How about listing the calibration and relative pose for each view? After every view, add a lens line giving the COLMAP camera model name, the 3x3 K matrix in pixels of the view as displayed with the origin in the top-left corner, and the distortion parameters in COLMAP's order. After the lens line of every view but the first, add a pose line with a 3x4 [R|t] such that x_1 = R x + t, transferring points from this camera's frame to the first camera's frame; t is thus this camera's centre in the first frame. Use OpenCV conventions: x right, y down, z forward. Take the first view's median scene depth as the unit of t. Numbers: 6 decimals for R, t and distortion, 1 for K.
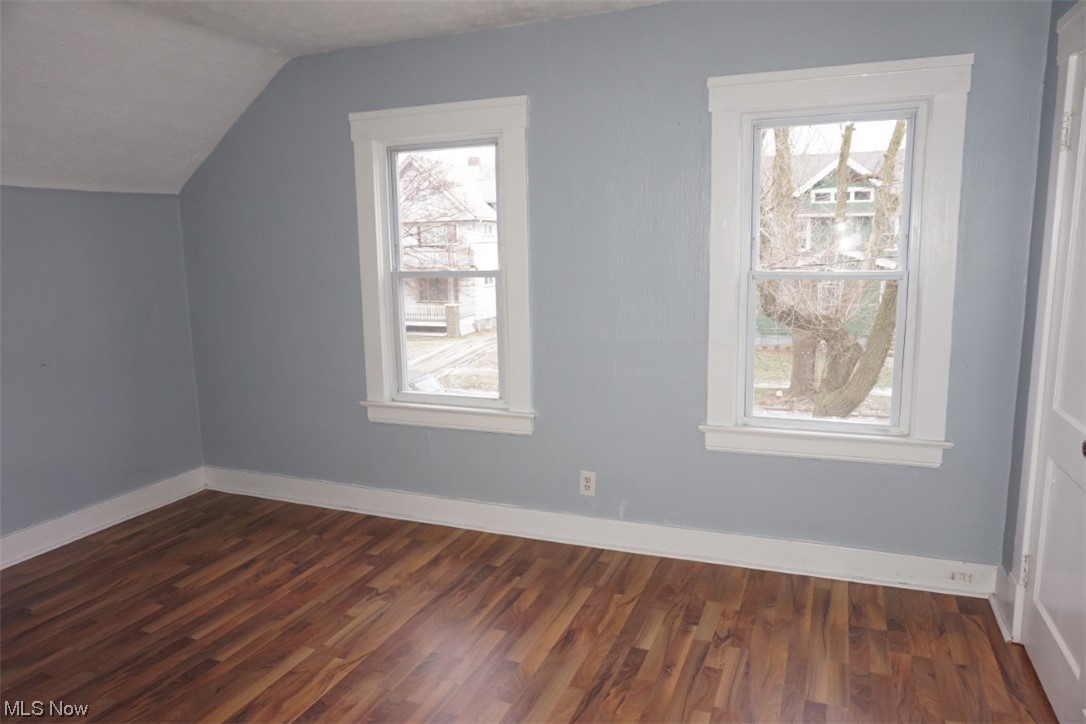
lens RADIAL K [[732.5, 0, 543.0], [0, 732.5, 362.0], [0, 0, 1]] dist [-0.040708, 0.000946]
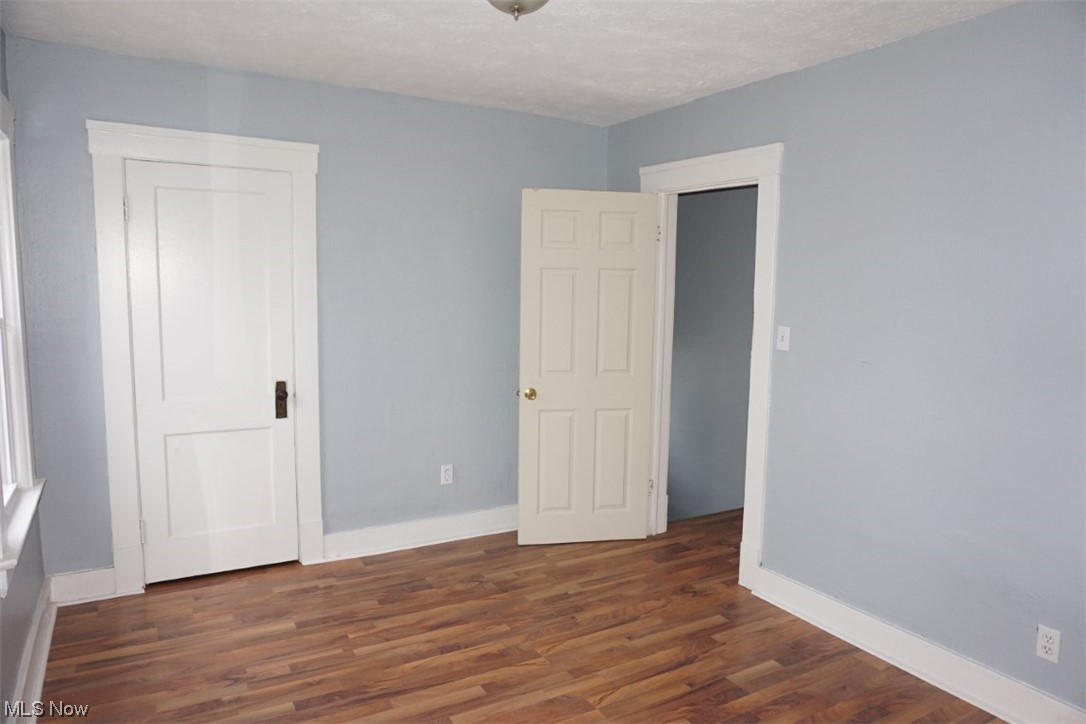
lens RADIAL K [[732.5, 0, 543.0], [0, 732.5, 362.0], [0, 0, 1]] dist [-0.040708, 0.000946]
pose [[-0.785152, -0.064664, 0.615918, -0.709999], [0.098432, 0.968862, 0.227197, -0.242214], [-0.611430, 0.239010, -0.754339, 1.465845]]
